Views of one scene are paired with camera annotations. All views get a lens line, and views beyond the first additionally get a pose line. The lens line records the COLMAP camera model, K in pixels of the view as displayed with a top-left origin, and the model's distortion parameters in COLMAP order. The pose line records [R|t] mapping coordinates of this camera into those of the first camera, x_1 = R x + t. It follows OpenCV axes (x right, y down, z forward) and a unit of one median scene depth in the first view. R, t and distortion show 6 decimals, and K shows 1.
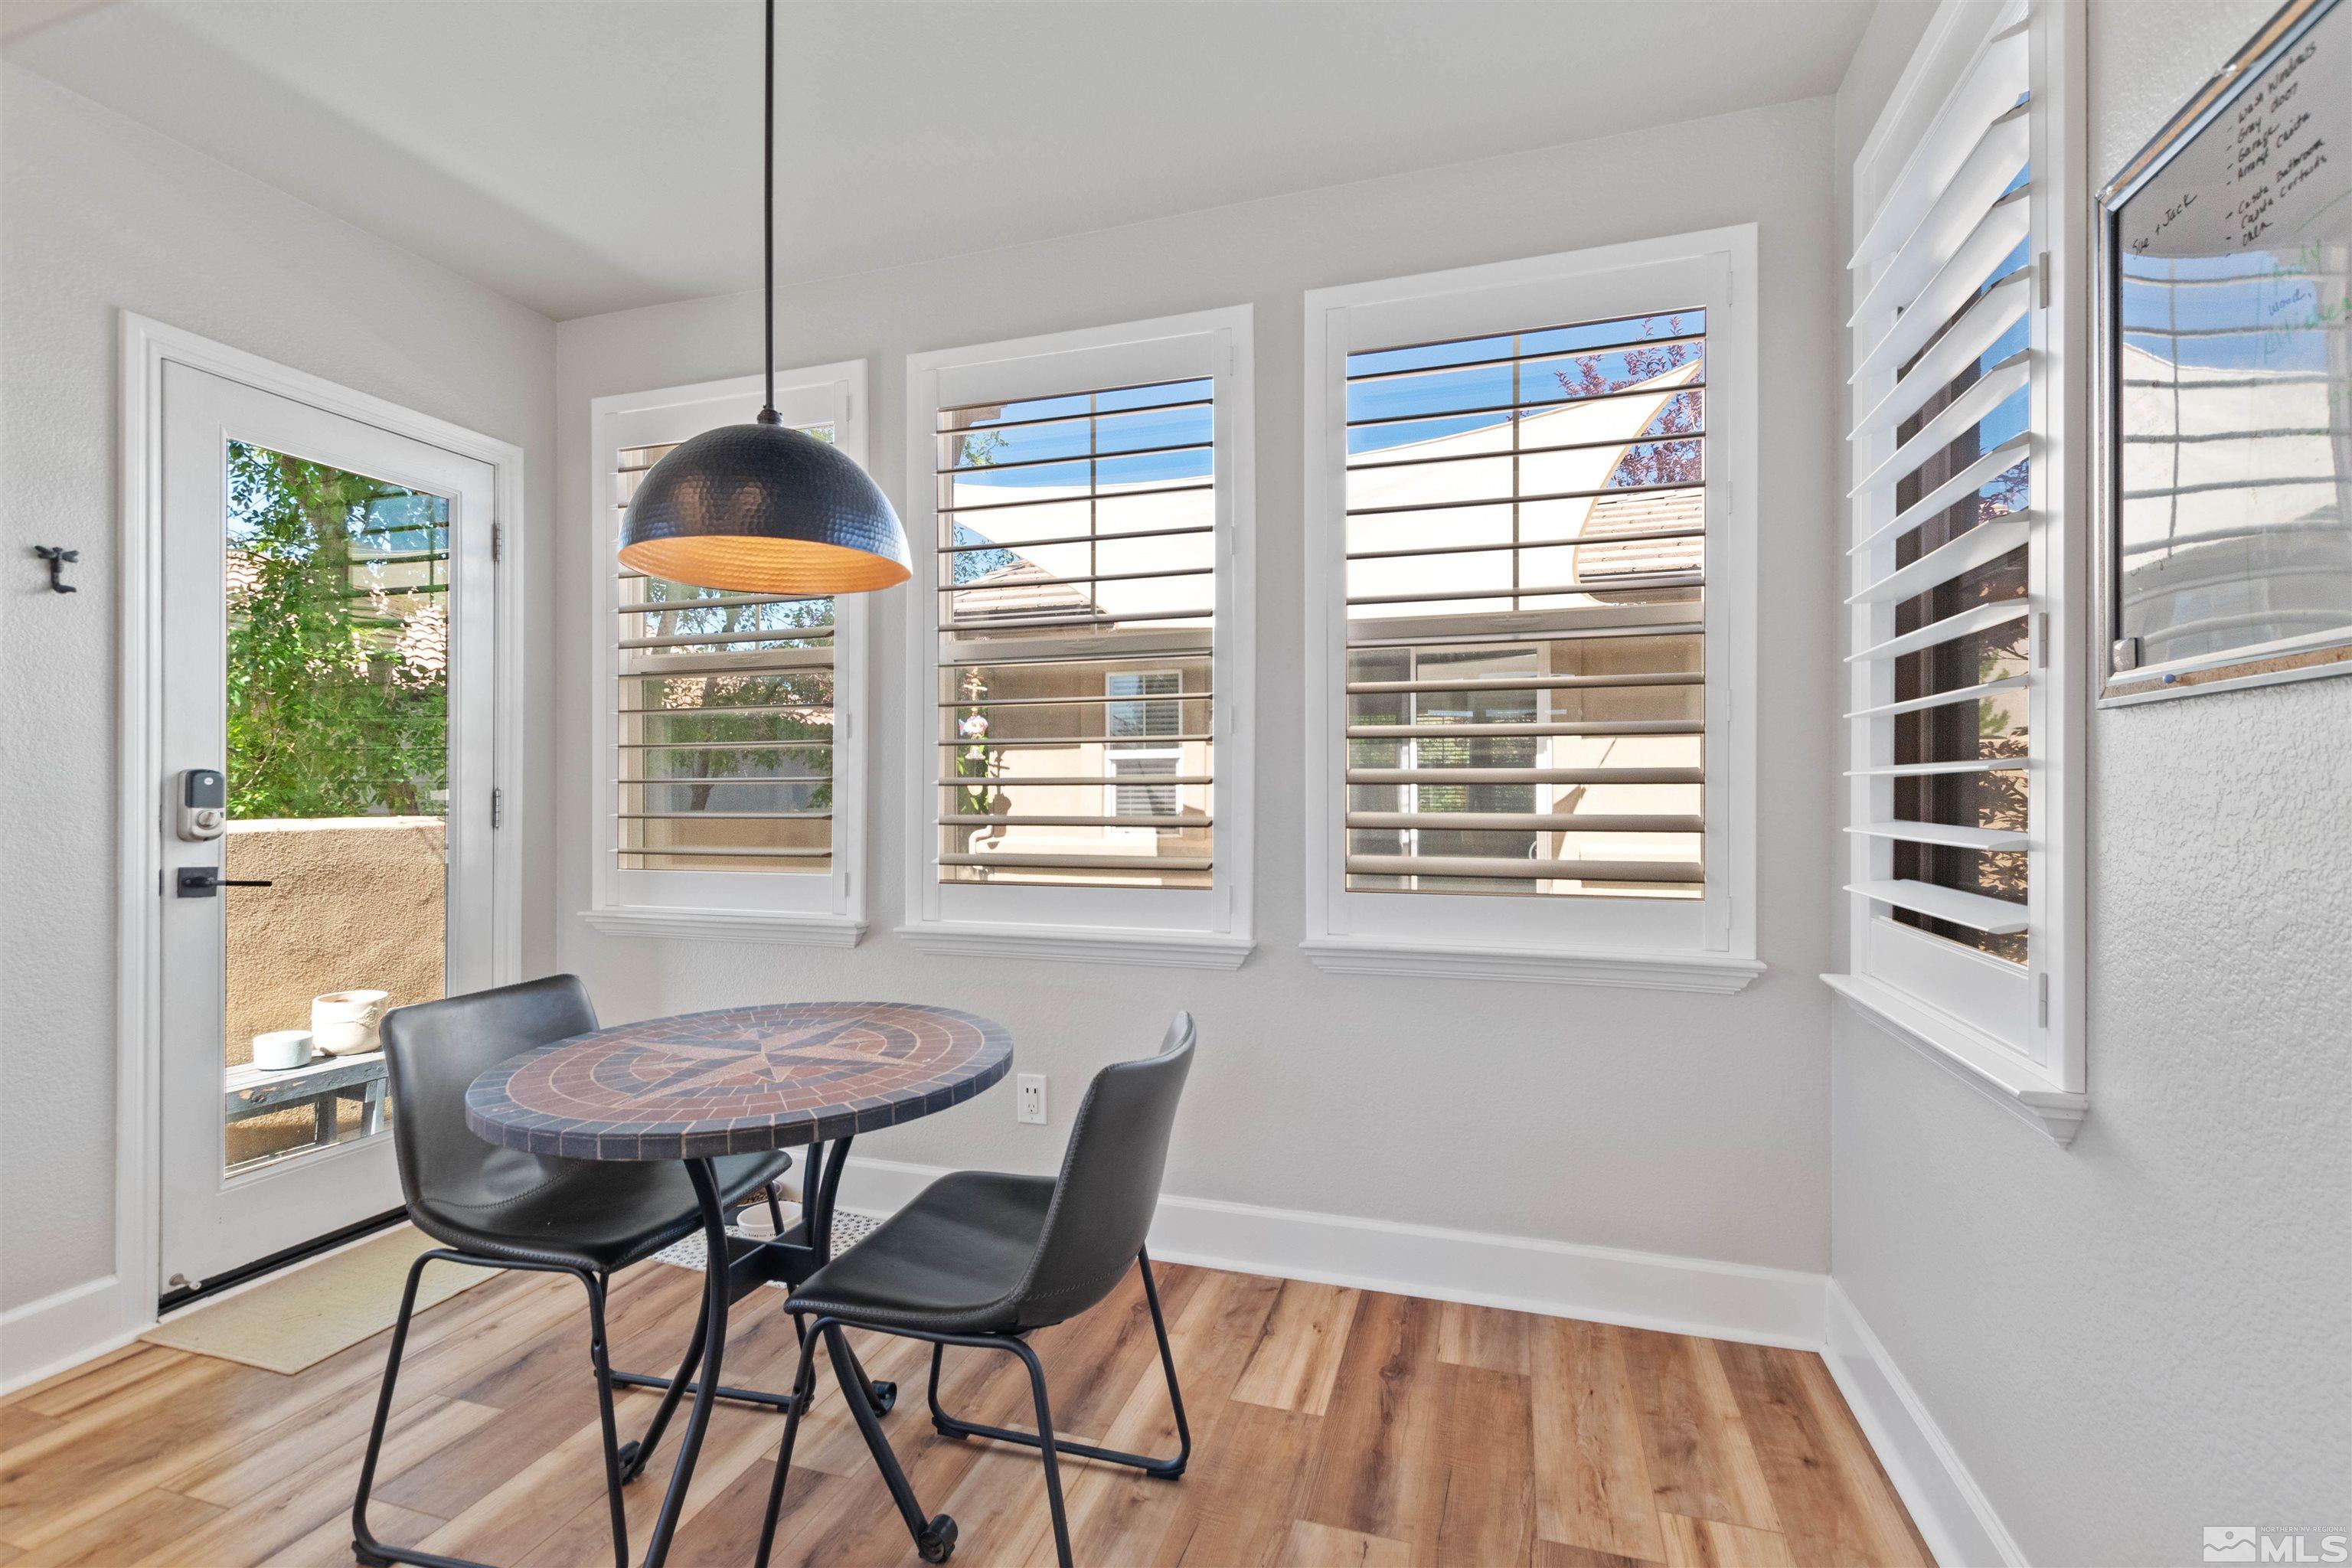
lens RADIAL K [[1025.7, 0, 1189.9], [0, 1025.7, 791.0], [0, 0, 1]] dist [0.006929, -0.001410]
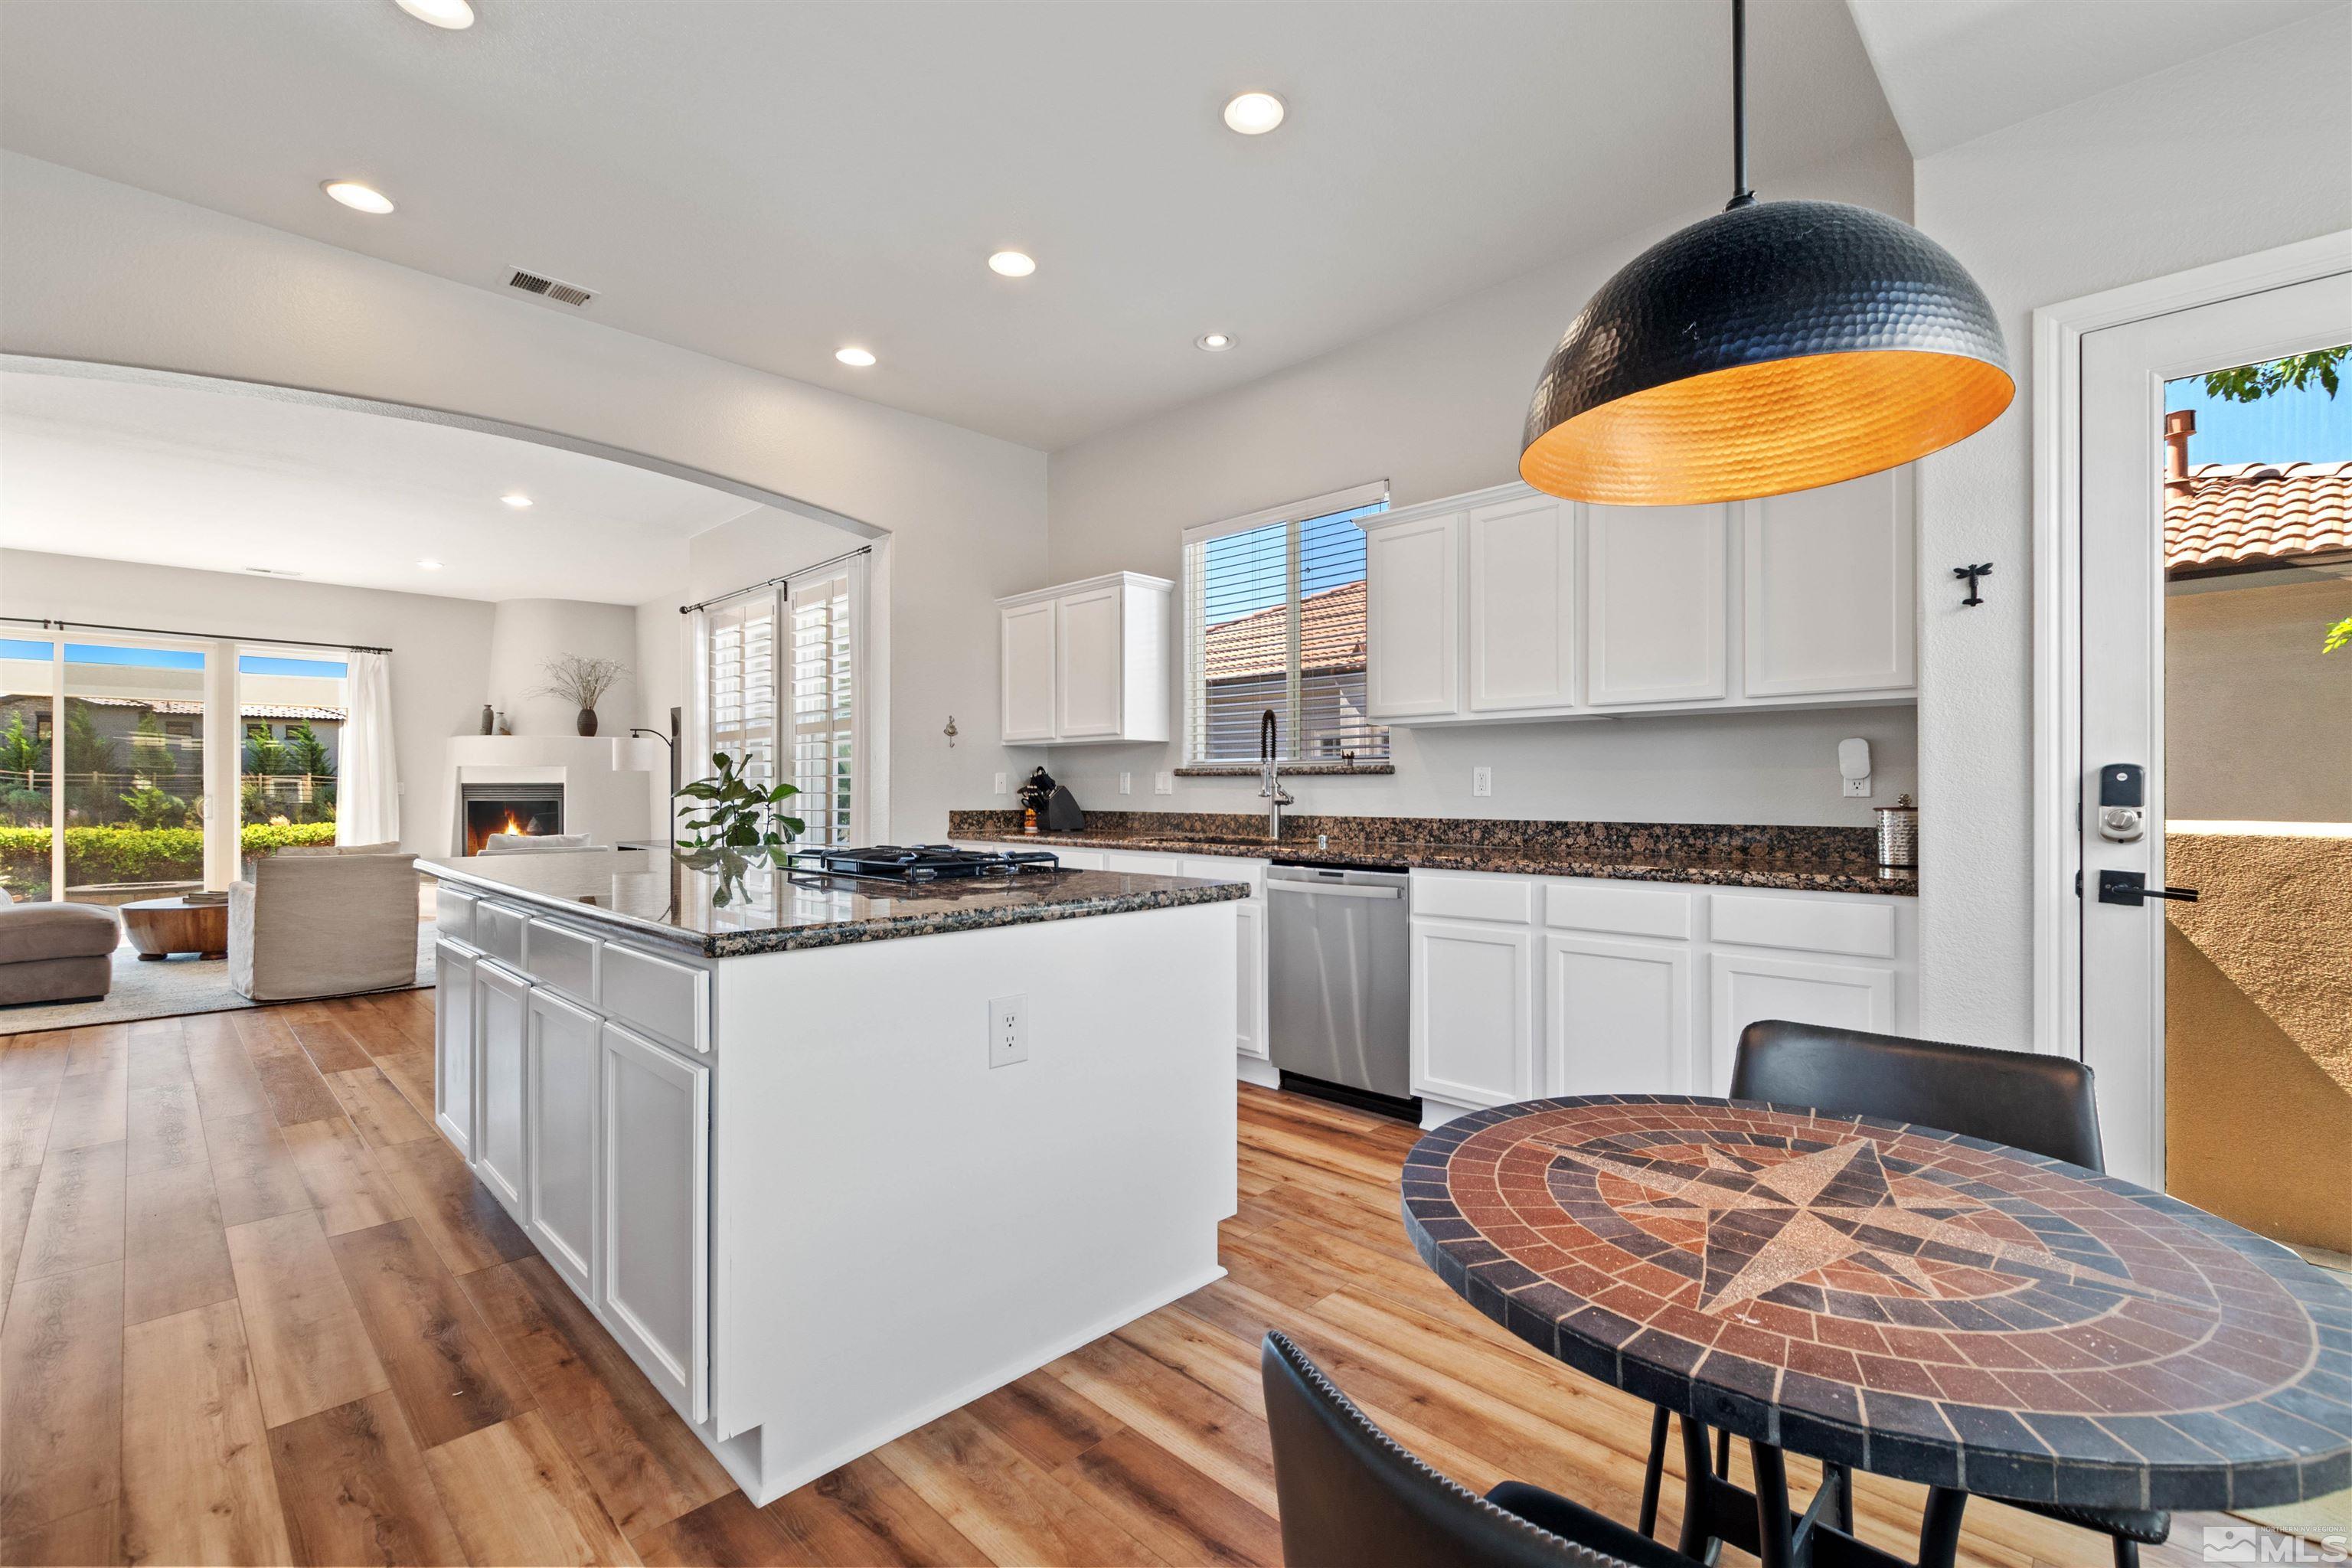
lens RADIAL K [[1025.7, 0, 1176.7], [0, 1025.7, 785.0], [0, 0, 1]] dist [0.006929, -0.001410]
pose [[-0.465638, -0.000346, -0.884975, 0.258049], [0.002852, 0.999994, -0.001892, -0.003686], [0.884971, -0.003404, -0.465634, 0.765755]]
